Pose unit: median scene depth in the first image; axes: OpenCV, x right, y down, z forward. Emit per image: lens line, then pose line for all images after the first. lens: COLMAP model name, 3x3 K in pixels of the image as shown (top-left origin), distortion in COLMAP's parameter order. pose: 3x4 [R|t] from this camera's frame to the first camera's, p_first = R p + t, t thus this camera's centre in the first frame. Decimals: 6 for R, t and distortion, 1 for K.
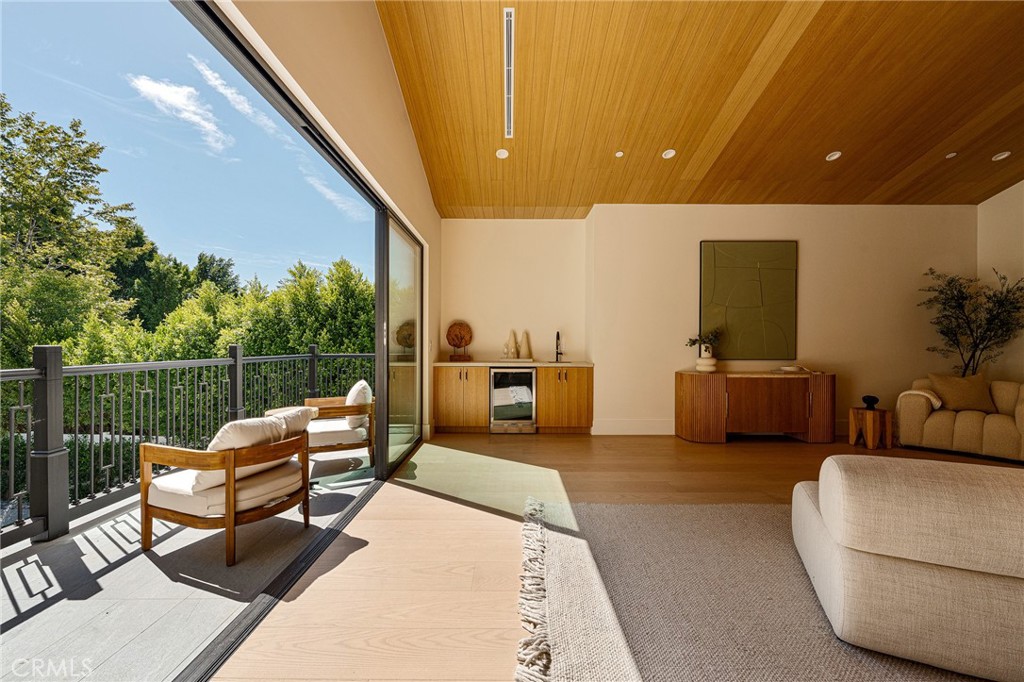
lens RADIAL K [[394.6, 0, 511.0], [0, 394.6, 343.9], [0, 0, 1]] dist [0.001755, 0.000038]
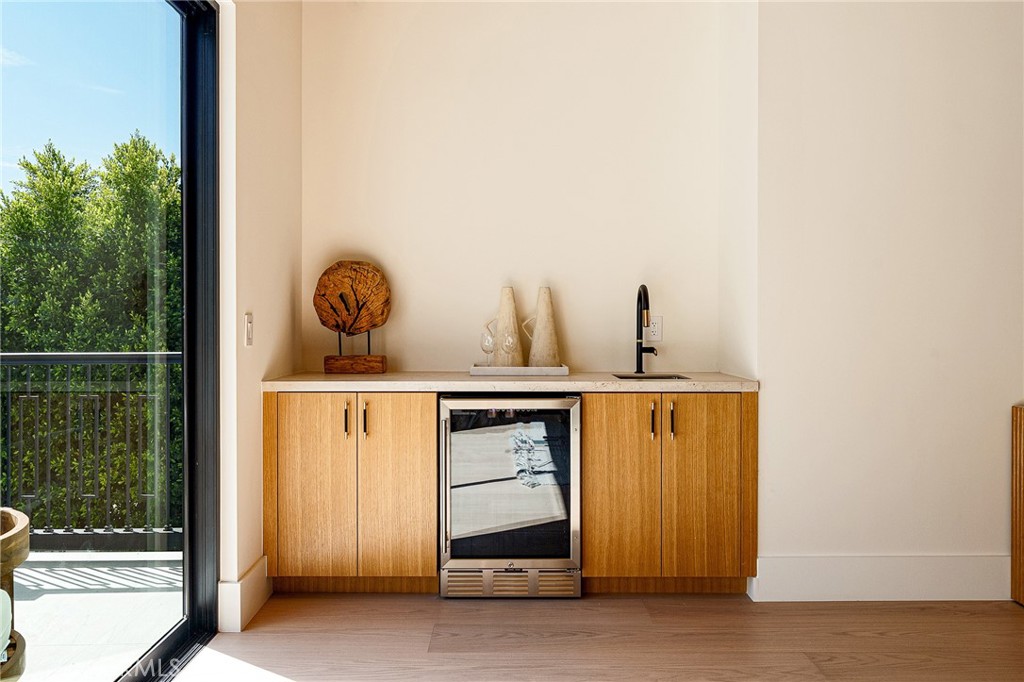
lens RADIAL K [[817.2, 0, 512.0], [0, 817.2, 336.8], [0, 0, 1]] dist [0.010027, 0.002722]
pose [[0.999989, -0.003526, -0.002938, 0.008191], [0.003572, 0.999868, 0.015831, 0.001491], [0.002882, -0.015841, 0.999870, 0.297443]]
